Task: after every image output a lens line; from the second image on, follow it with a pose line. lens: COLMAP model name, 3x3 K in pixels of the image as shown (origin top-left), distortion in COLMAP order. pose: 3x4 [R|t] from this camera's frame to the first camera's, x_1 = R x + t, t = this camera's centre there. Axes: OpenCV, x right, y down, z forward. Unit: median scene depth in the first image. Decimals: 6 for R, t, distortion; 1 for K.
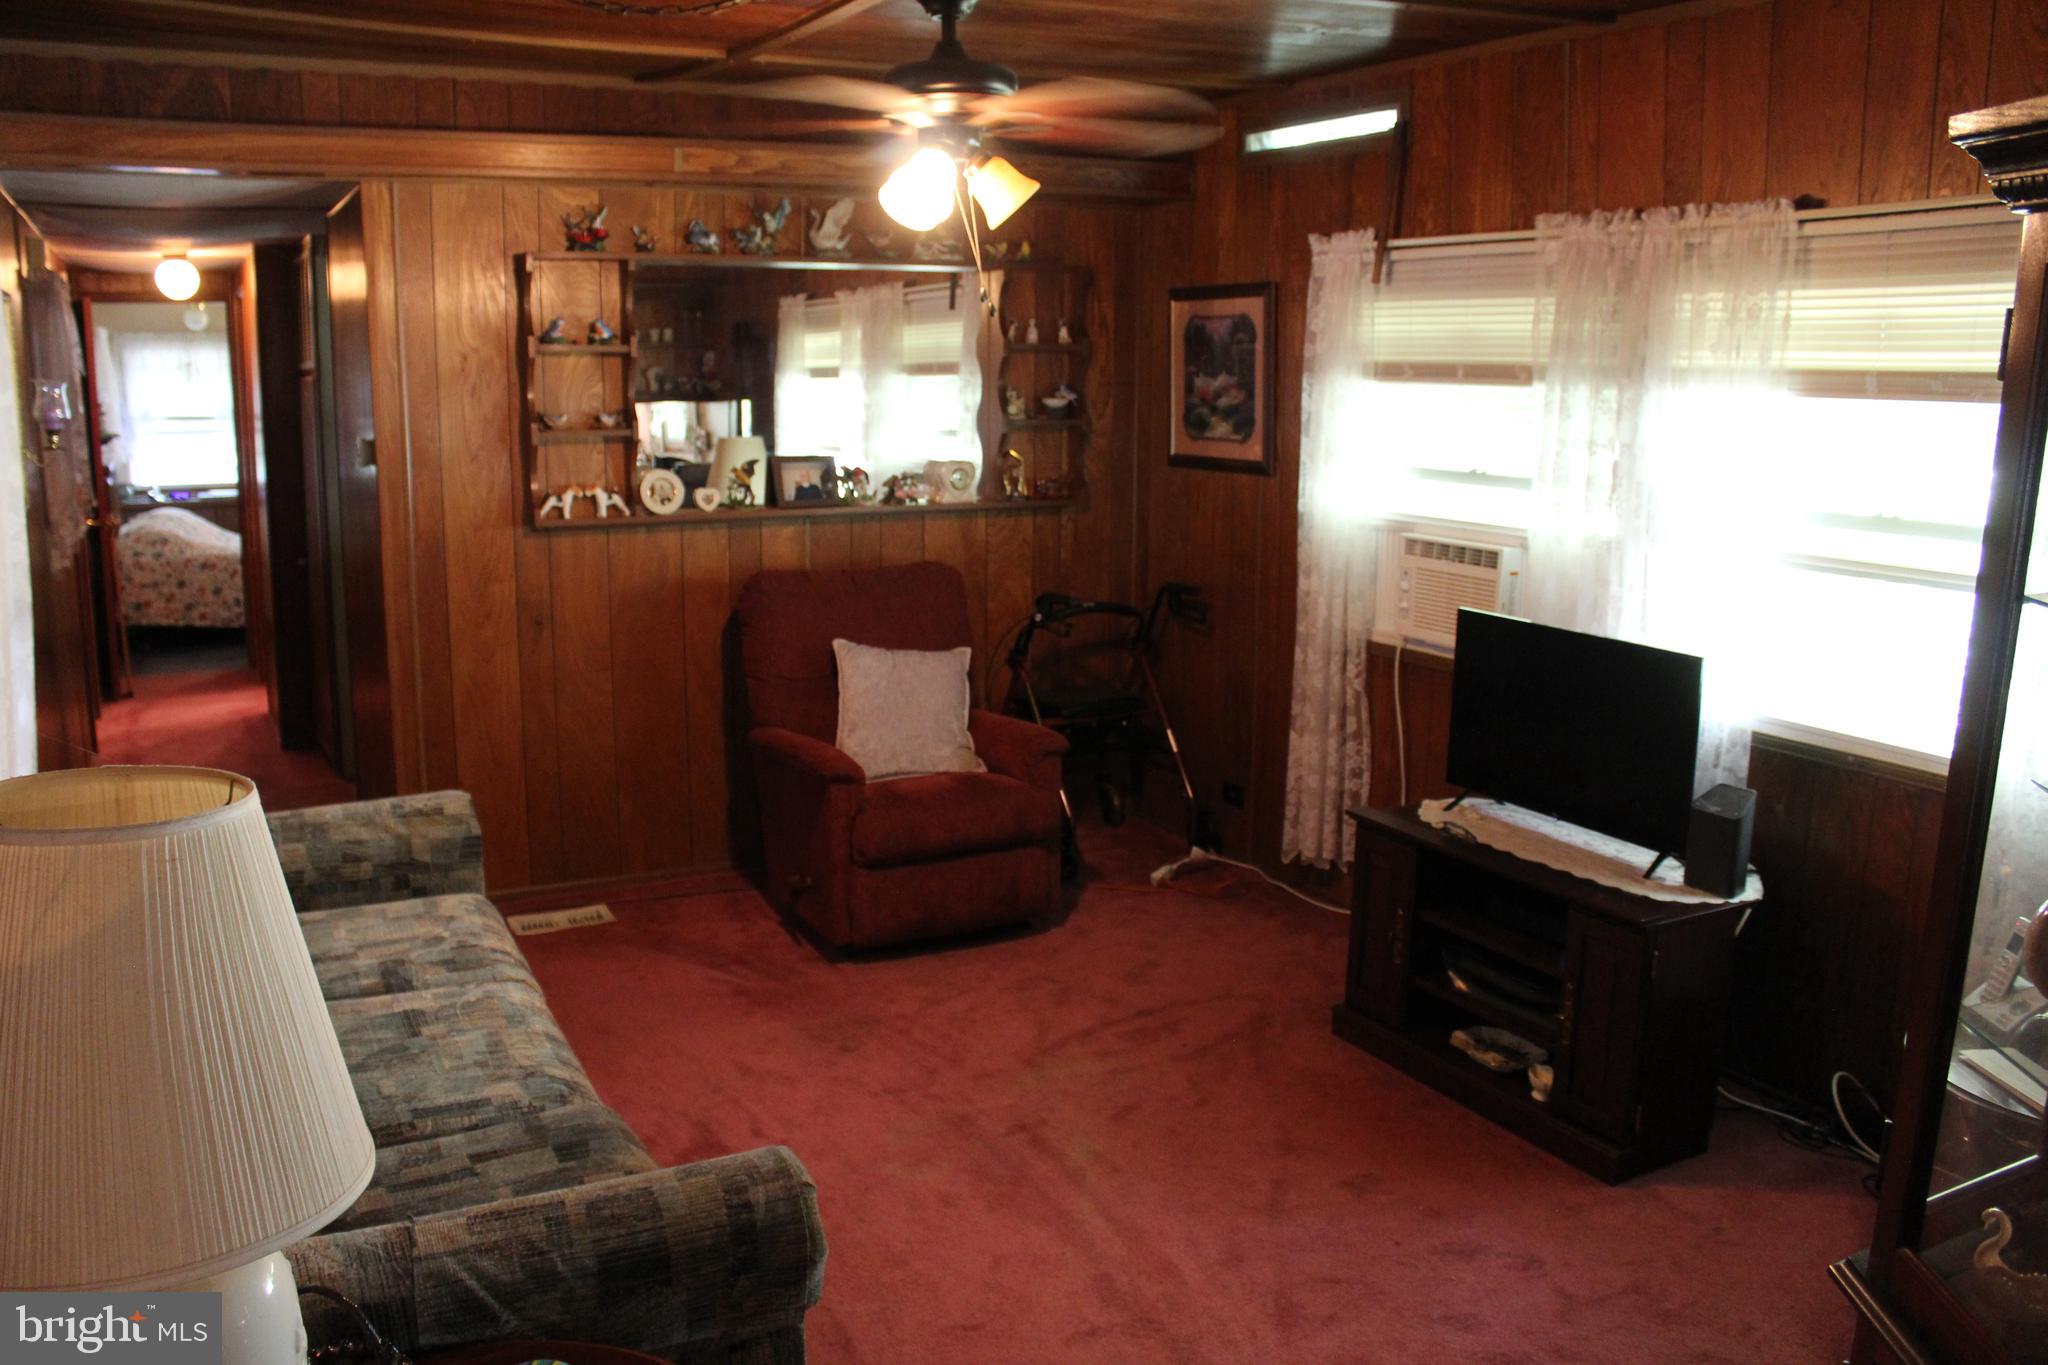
lens RADIAL K [[1703.2, 0, 1024.2], [0, 1703.2, 686.8], [0, 0, 1]] dist [-0.119034, 0.056495]
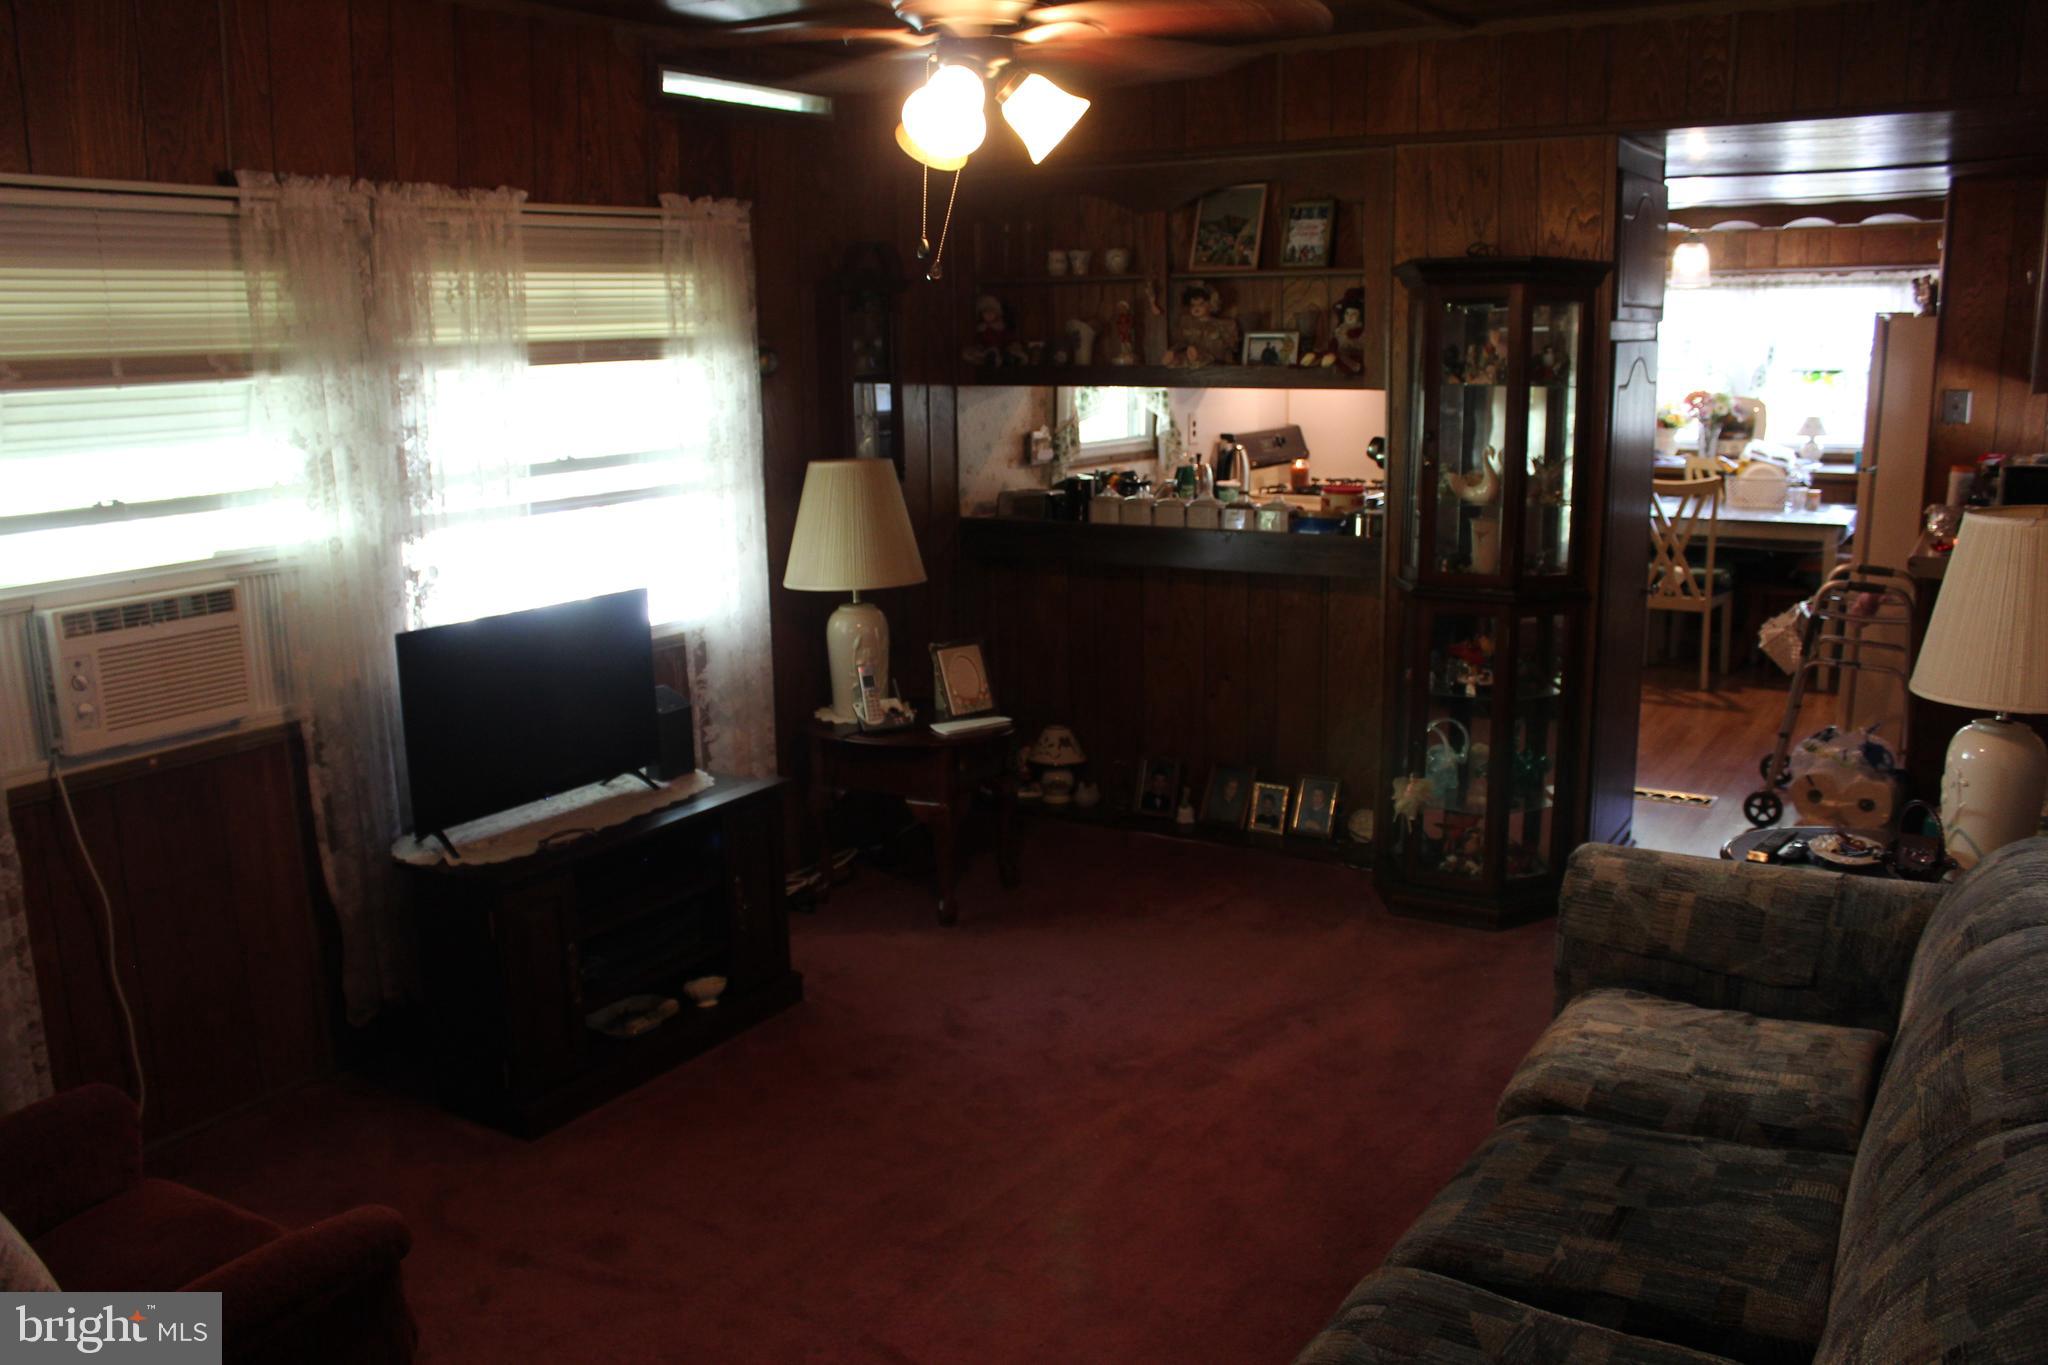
lens RADIAL K [[1703.2, 0, 1027.6], [0, 1703.2, 689.5], [0, 0, 1]] dist [-0.119034, 0.056495]
pose [[-0.519695, -0.166327, 0.838005, -0.643120], [0.183646, 0.936190, 0.299704, -0.223500], [-0.834381, 0.309651, -0.455988, 1.171824]]
